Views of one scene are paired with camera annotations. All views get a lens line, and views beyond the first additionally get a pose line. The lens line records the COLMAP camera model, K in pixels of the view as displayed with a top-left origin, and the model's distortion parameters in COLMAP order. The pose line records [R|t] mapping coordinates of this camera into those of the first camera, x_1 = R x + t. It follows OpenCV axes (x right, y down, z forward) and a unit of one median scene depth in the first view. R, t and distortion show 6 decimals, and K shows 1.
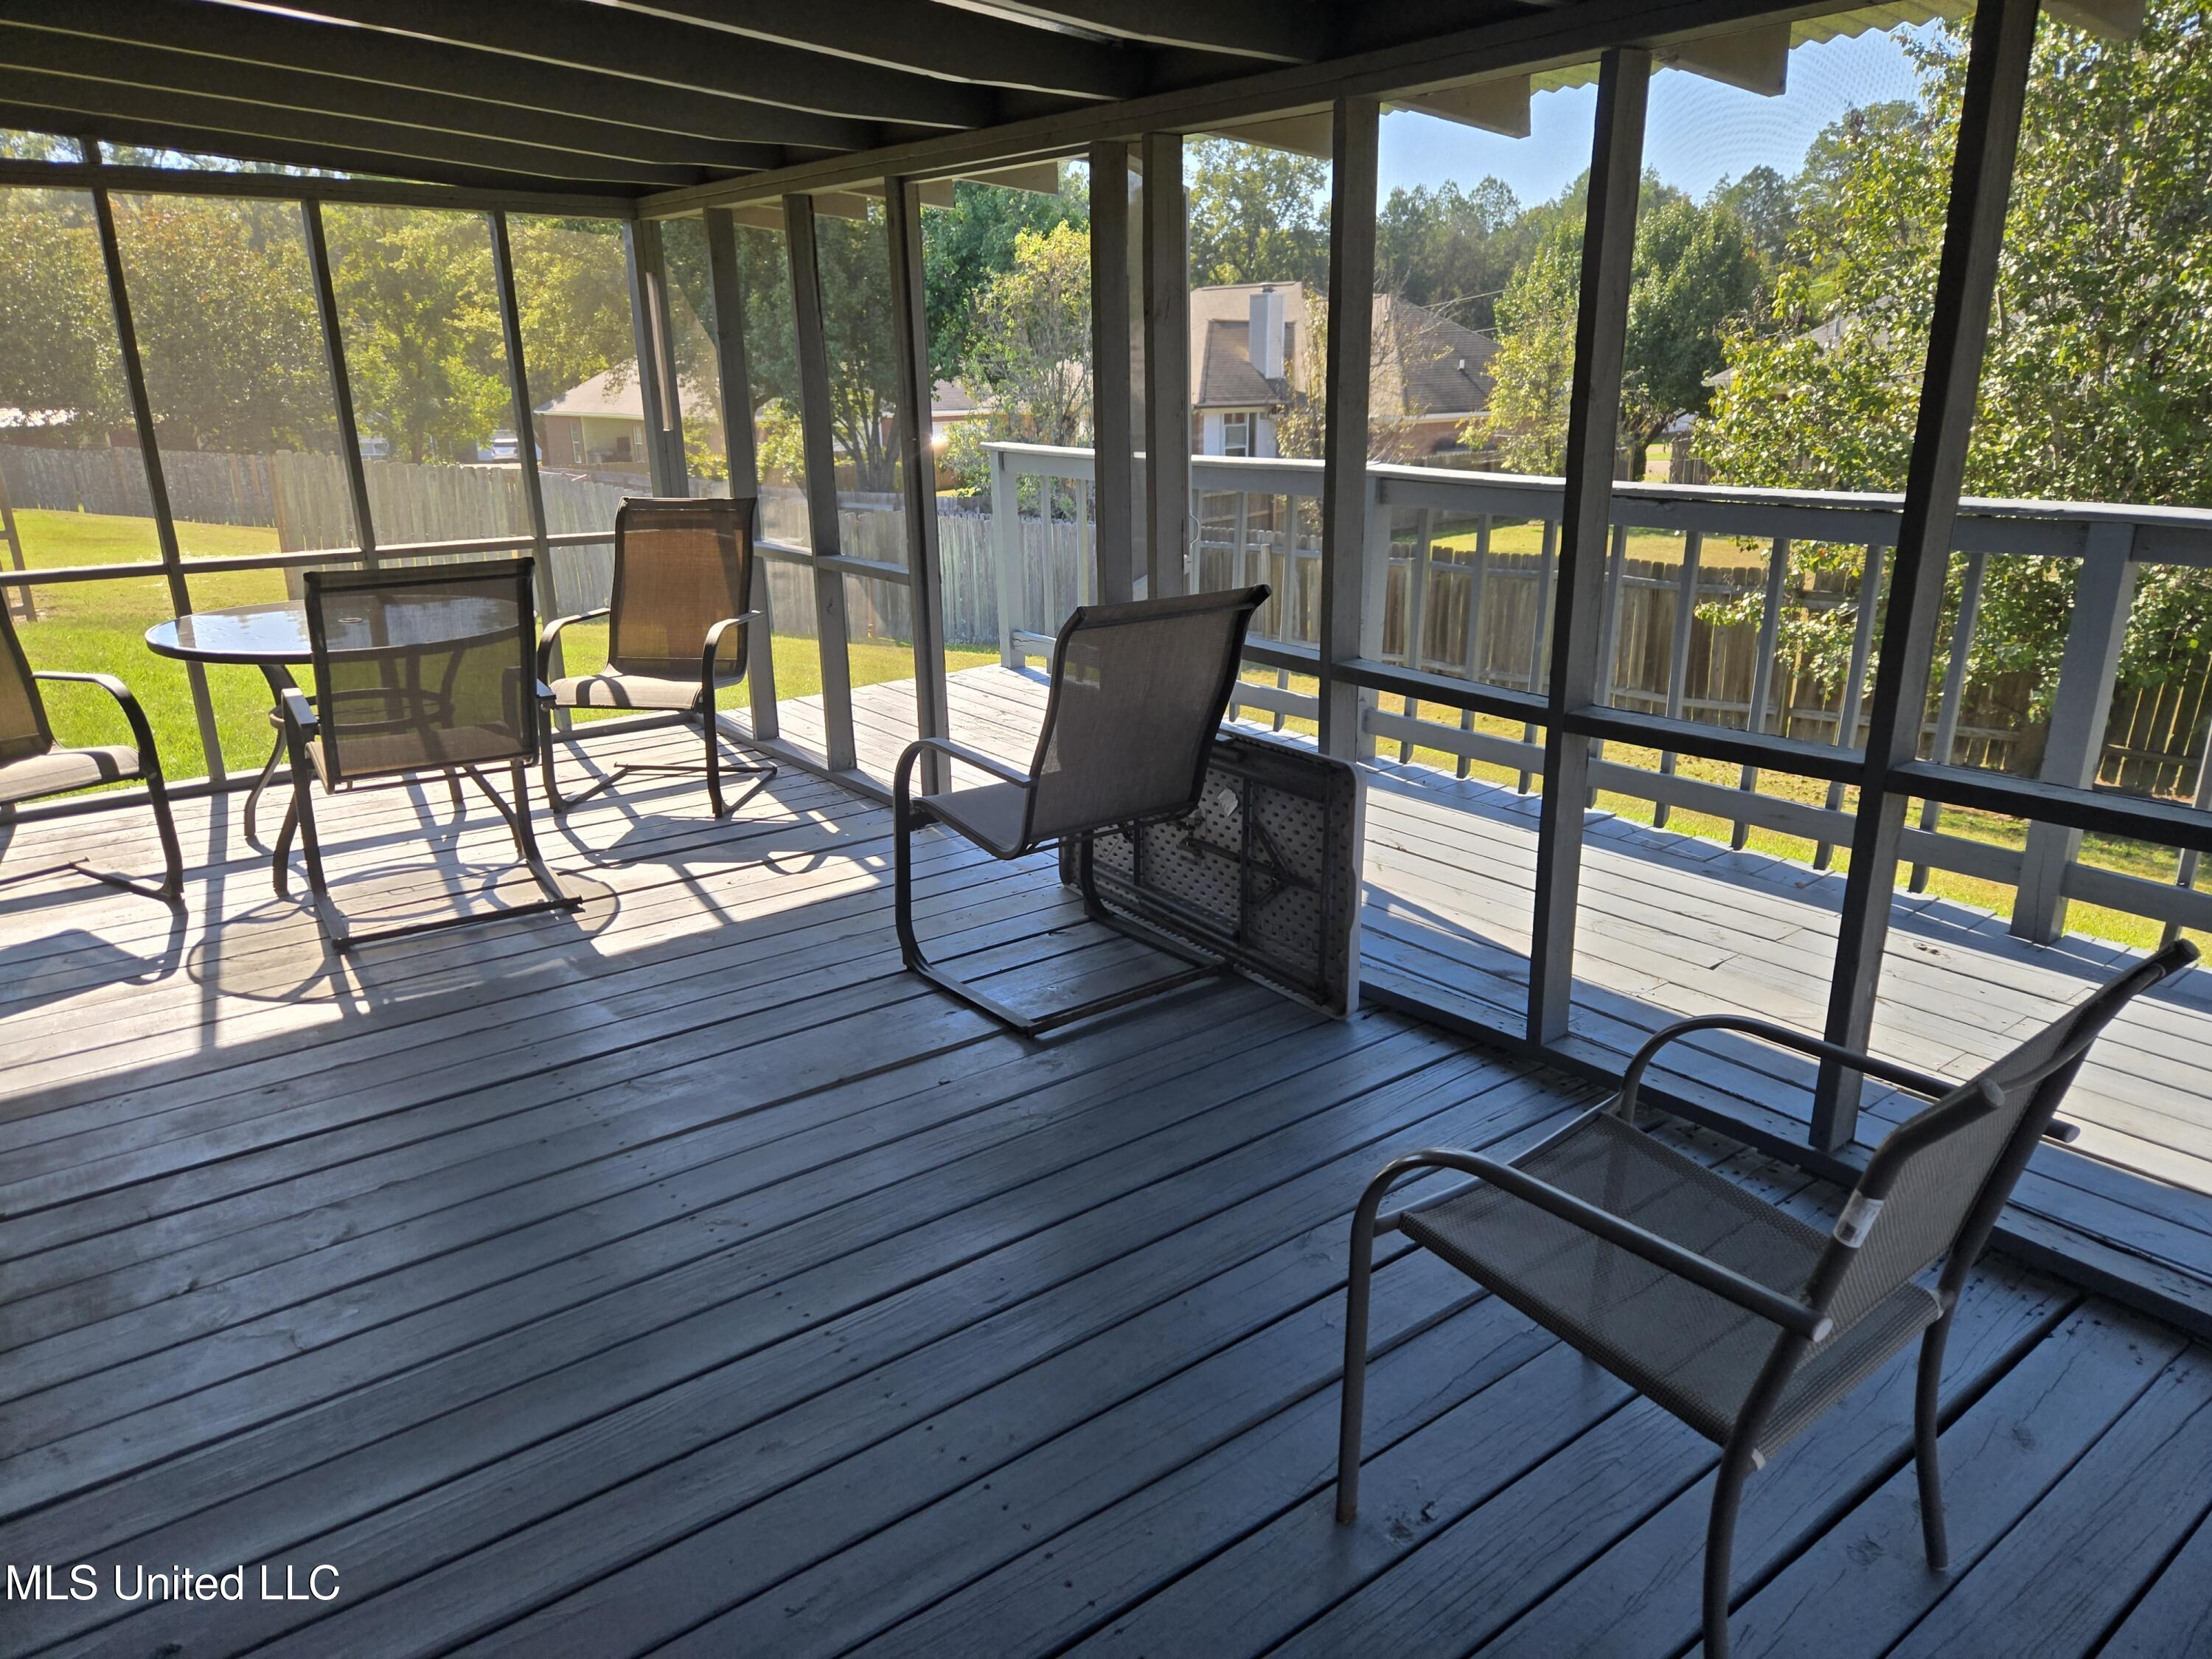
lens RADIAL K [[1490.5, 0, 1108.6], [0, 1490.5, 826.2], [0, 0, 1]] dist [0.041044, -0.019159]
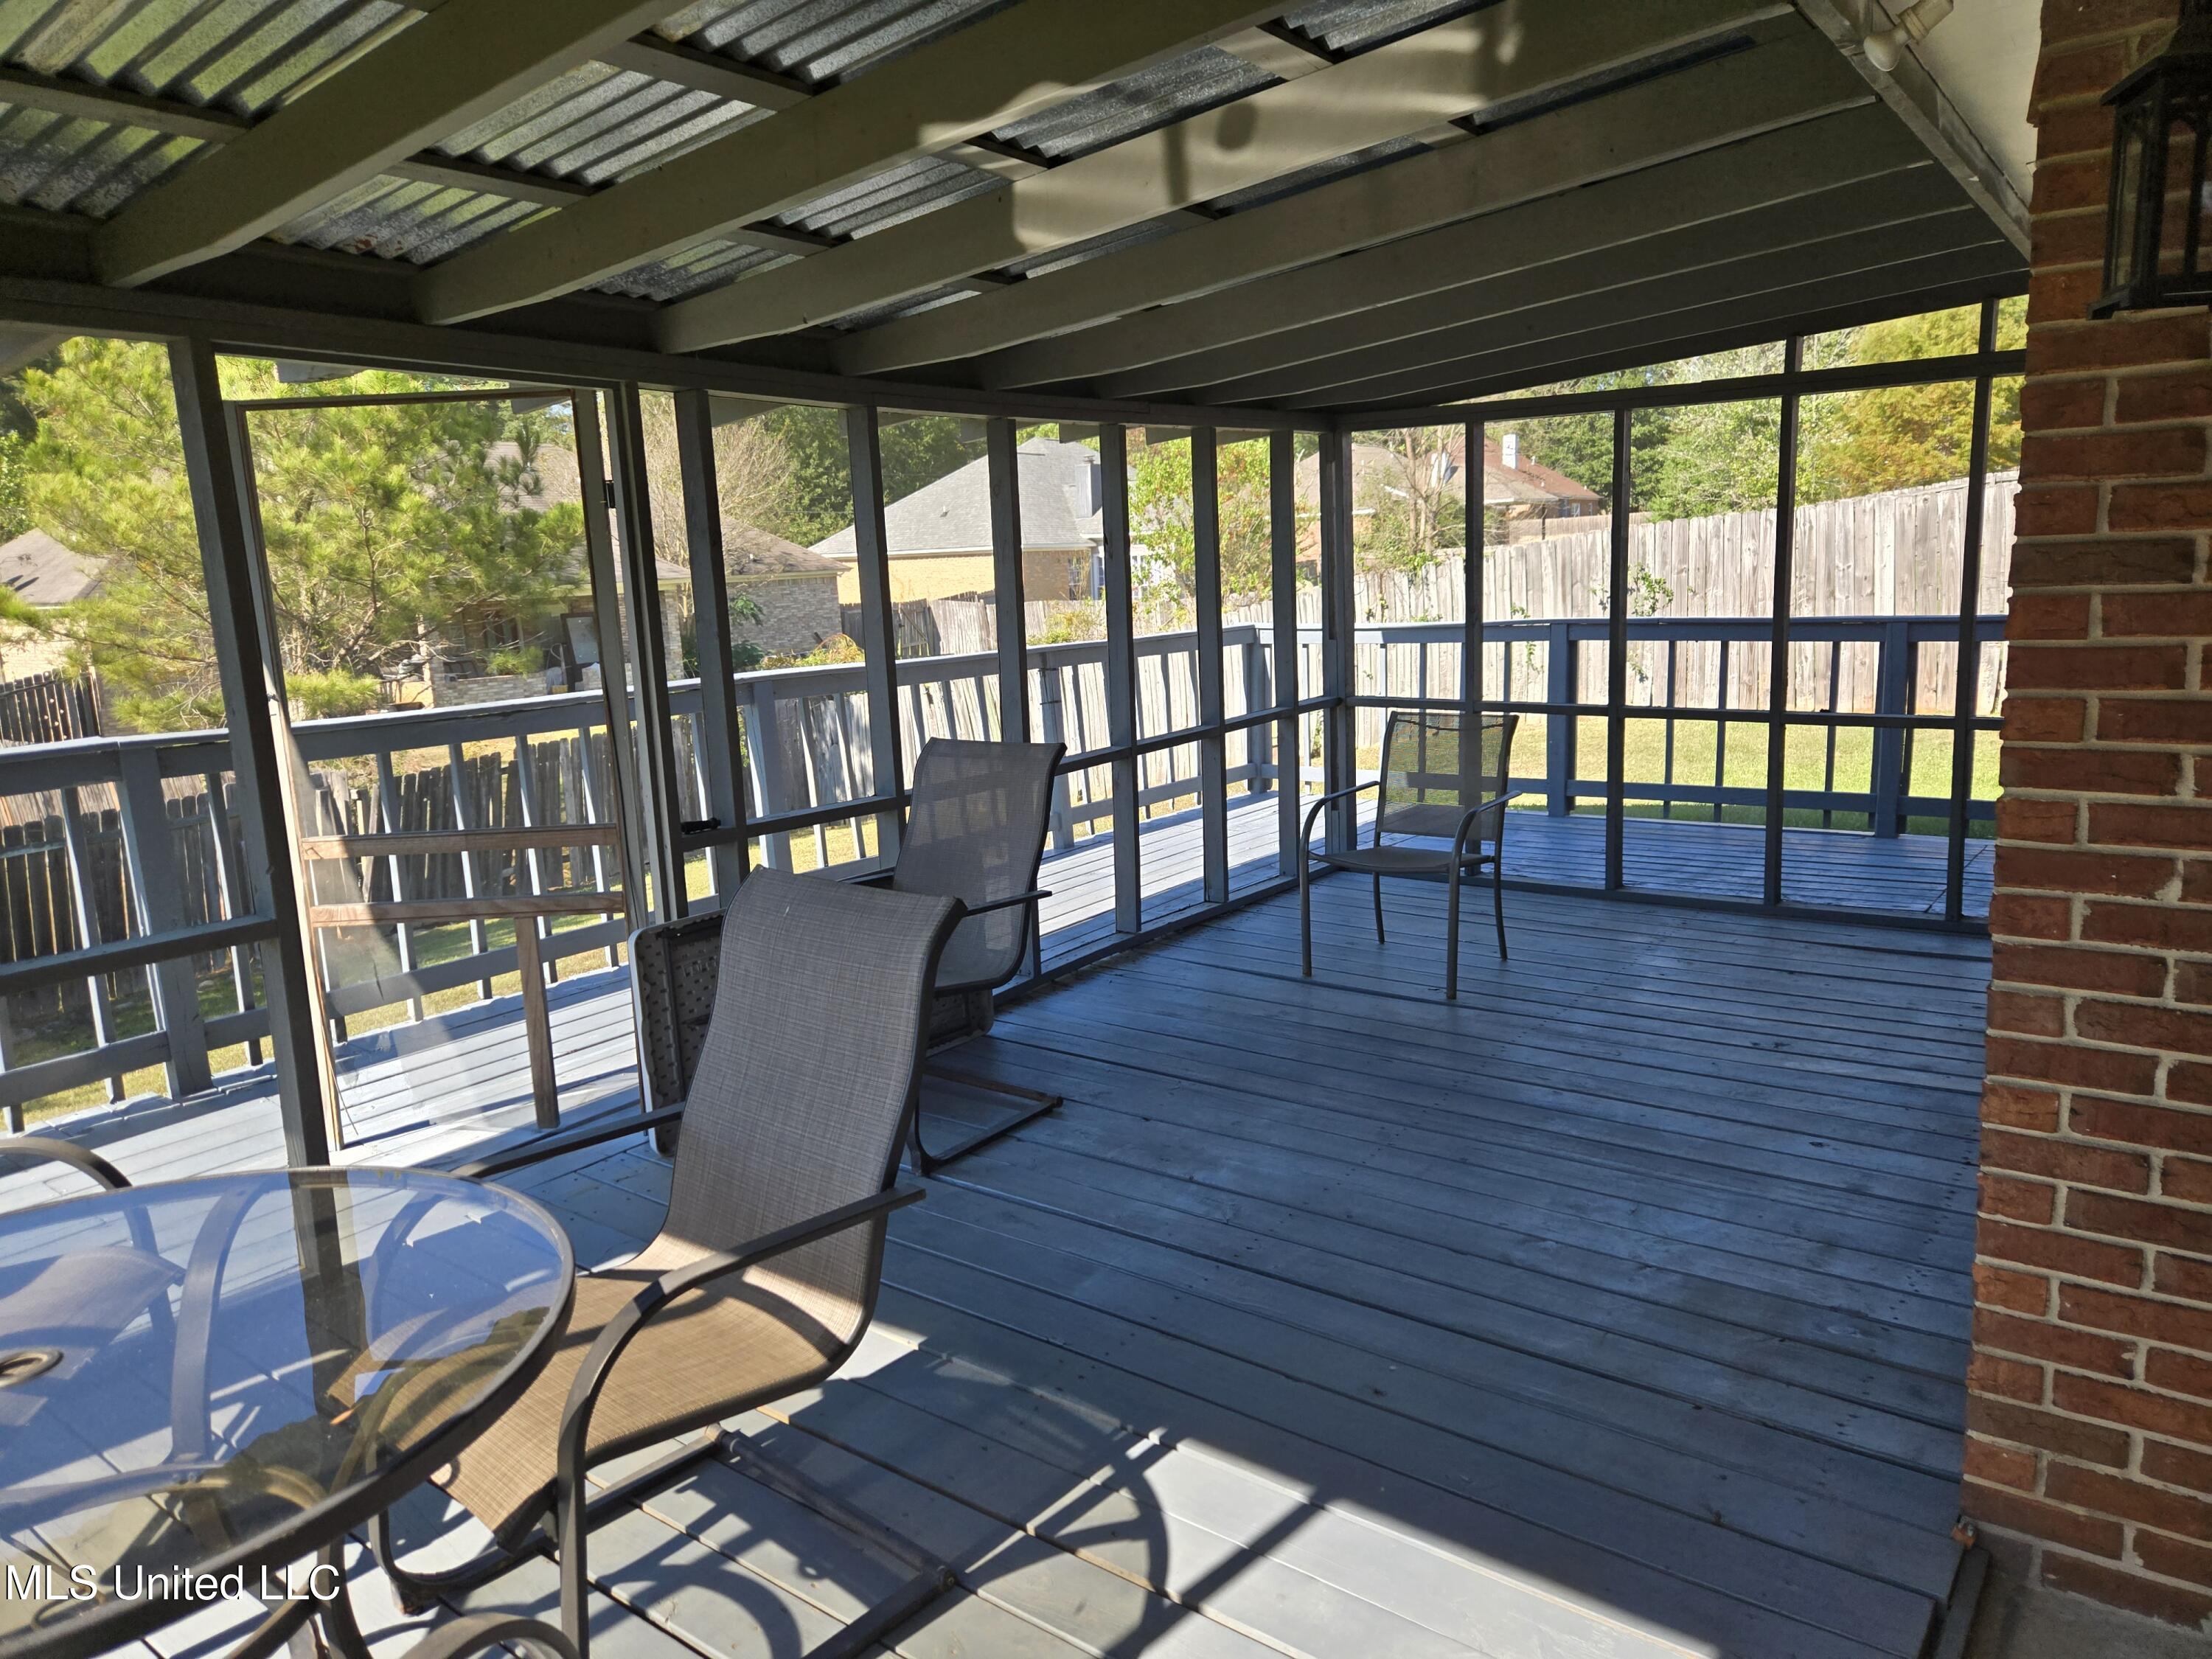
lens RADIAL K [[1490.5, 0, 1104.7], [0, 1490.5, 832.1], [0, 0, 1]] dist [0.041044, -0.019159]
pose [[-0.266176, -0.151261, 0.951982, -0.925917], [0.352431, 0.903961, 0.242171, -0.252514], [-0.897186, 0.399968, -0.187304, 0.877569]]
